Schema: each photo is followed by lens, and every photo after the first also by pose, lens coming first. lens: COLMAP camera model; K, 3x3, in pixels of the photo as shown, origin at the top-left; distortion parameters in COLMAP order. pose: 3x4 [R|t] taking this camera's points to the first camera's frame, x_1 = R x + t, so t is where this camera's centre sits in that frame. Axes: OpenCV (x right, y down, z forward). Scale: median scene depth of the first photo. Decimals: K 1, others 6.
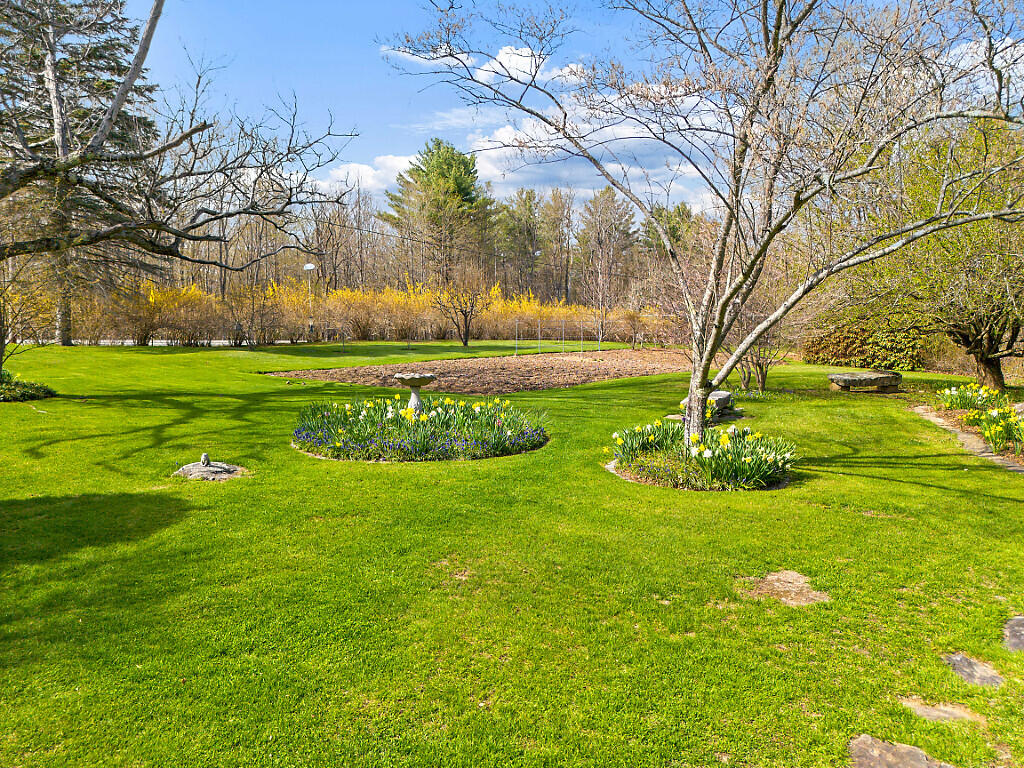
lens RADIAL K [[737.3, 0, 509.9], [0, 737.3, 384.0], [0, 0, 1]] dist [0.064507, -0.056288]
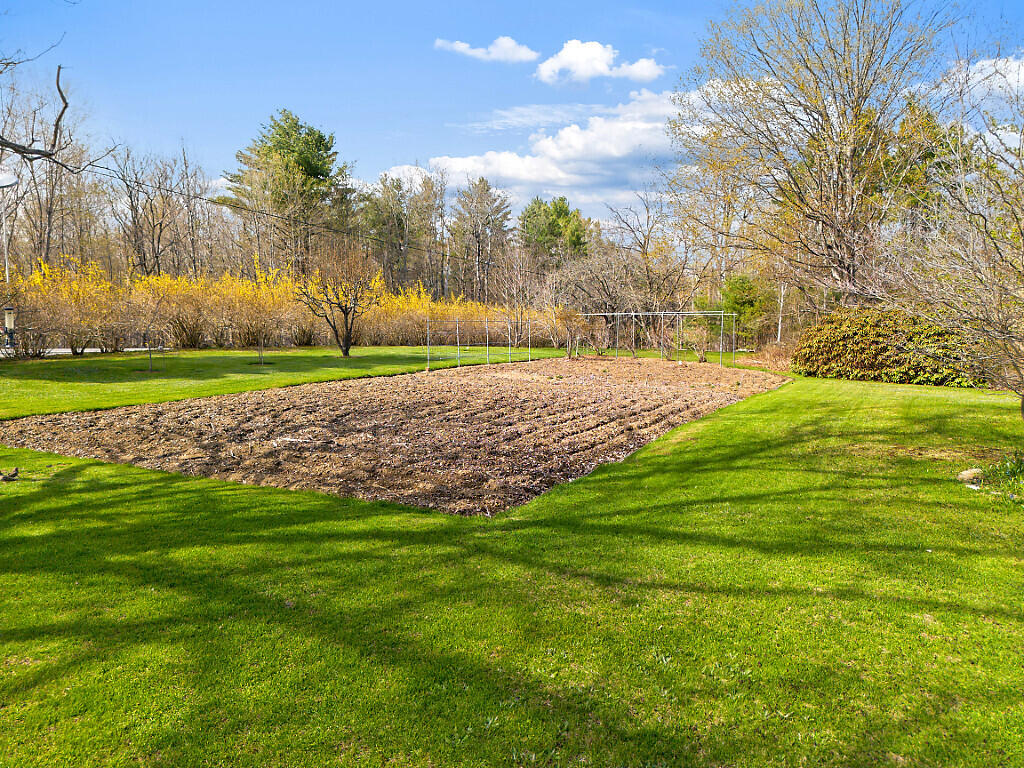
lens RADIAL K [[737.3, 0, 515.4], [0, 737.3, 384.8], [0, 0, 1]] dist [0.064507, -0.056288]
pose [[0.979379, -0.016994, 0.201317, -0.040127], [0.017469, 0.999847, -0.000581, -0.018957], [-0.201277, 0.004086, 0.979526, 0.248442]]
